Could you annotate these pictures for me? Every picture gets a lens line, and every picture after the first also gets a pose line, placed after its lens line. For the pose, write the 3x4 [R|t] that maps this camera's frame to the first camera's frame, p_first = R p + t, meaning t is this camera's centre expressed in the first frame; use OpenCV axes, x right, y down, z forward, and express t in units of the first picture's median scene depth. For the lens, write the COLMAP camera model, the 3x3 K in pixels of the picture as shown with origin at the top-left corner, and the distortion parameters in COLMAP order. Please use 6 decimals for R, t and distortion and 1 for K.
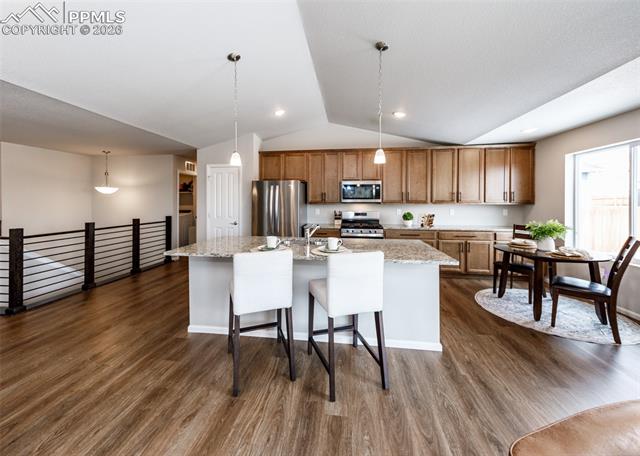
lens RADIAL K [[231.2, 0, 303.6], [0, 231.2, 206.4], [0, 0, 1]] dist [0.008426, -0.000725]
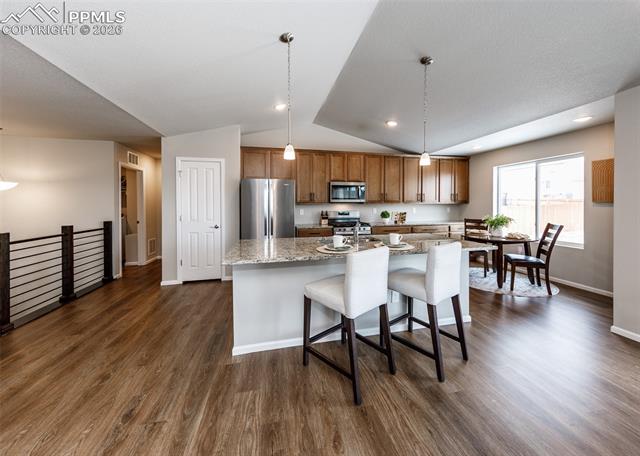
lens RADIAL K [[231.2, 0, 307.8], [0, 231.2, 209.3], [0, 0, 1]] dist [0.008426, -0.000725]
pose [[0.938448, -0.012668, 0.345189, -0.327239], [0.011764, 0.999920, 0.004715, 0.008299], [-0.345221, -0.000364, 0.938521, 0.077775]]
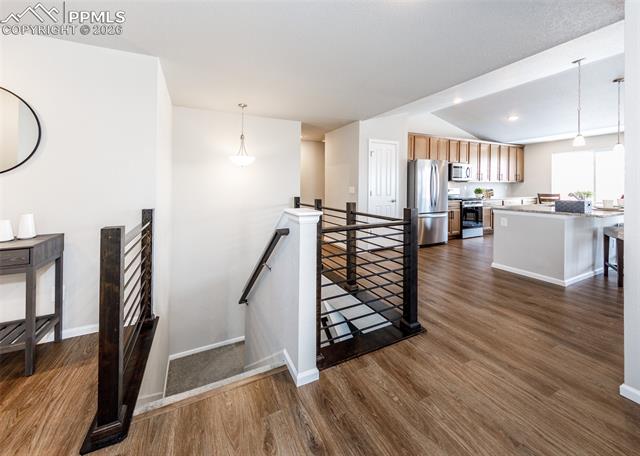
lens RADIAL K [[231.2, 0, 289.8], [0, 231.2, 188.0], [0, 0, 1]] dist [0.008426, -0.000725]
pose [[0.844782, -0.012081, 0.534974, -1.423007], [0.016112, 0.999866, -0.002863, 0.017012], [-0.534868, 0.011038, 0.844864, 0.464735]]
